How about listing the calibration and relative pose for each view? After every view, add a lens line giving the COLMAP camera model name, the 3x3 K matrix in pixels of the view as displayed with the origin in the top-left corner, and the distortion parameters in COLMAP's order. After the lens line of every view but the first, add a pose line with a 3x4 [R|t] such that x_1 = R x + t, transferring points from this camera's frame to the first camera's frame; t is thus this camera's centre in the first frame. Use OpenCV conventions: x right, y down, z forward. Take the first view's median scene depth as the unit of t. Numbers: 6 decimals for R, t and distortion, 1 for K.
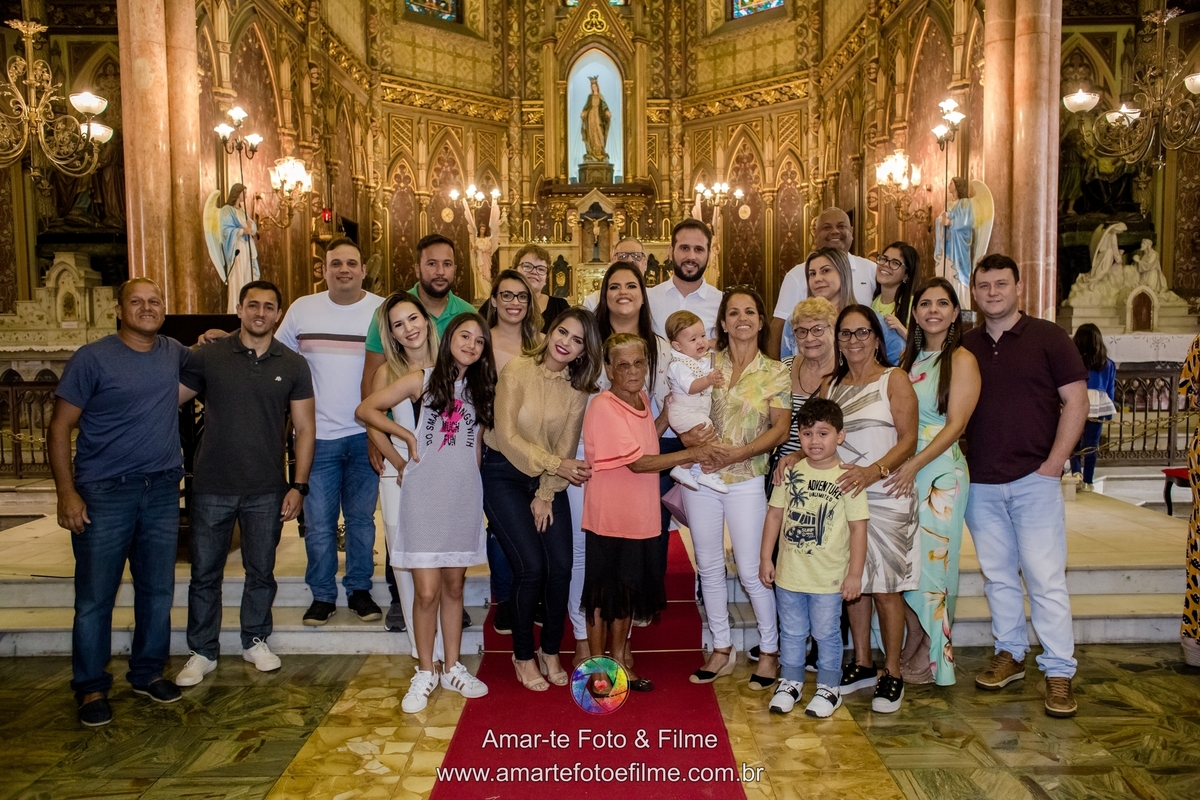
lens RADIAL K [[991.6, 0, 600.0], [0, 991.6, 400.0], [0, 0, 1]] dist [-0.121754, 0.152035]
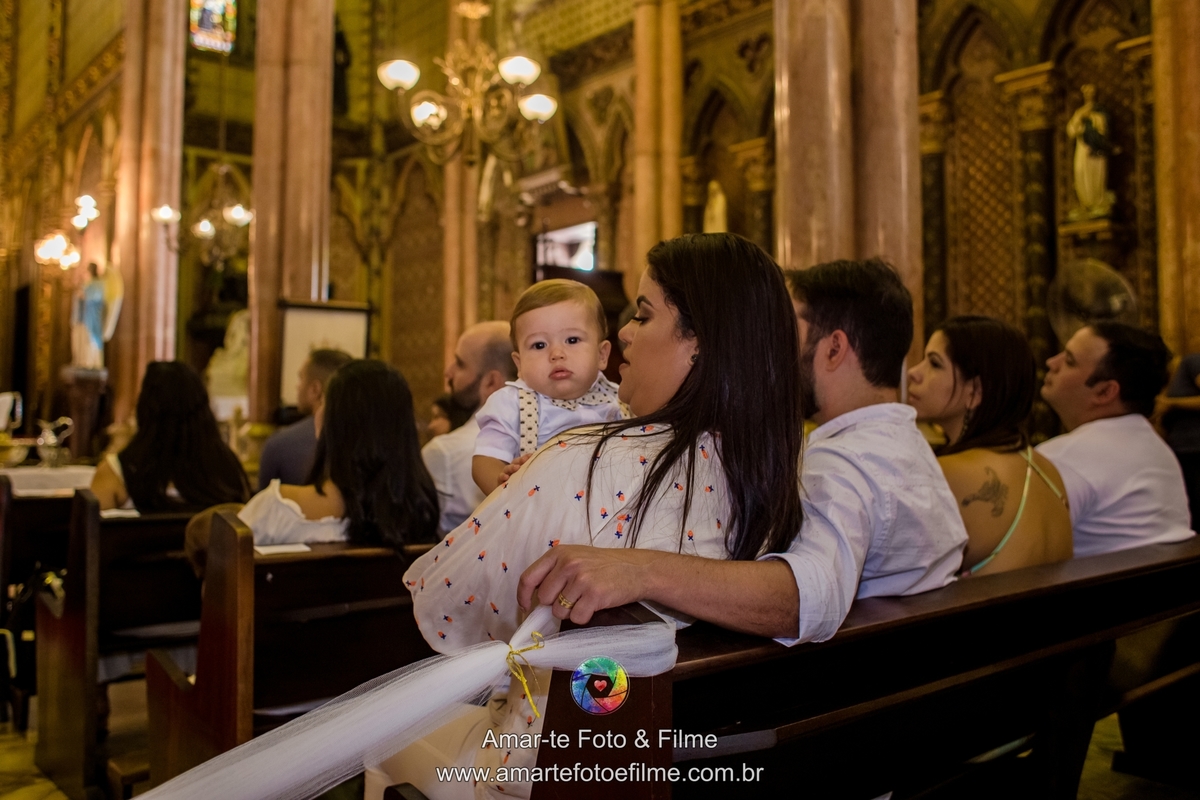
lens RADIAL K [[991.6, 0, 600.0], [0, 991.6, 400.0], [0, 0, 1]] dist [-0.121754, 0.152035]
pose [[0.757365, 0.039359, 0.651805, 0.036054], [0.019606, 0.996361, -0.082946, 0.036562], [-0.652698, 0.075600, 0.753837, -0.196989]]
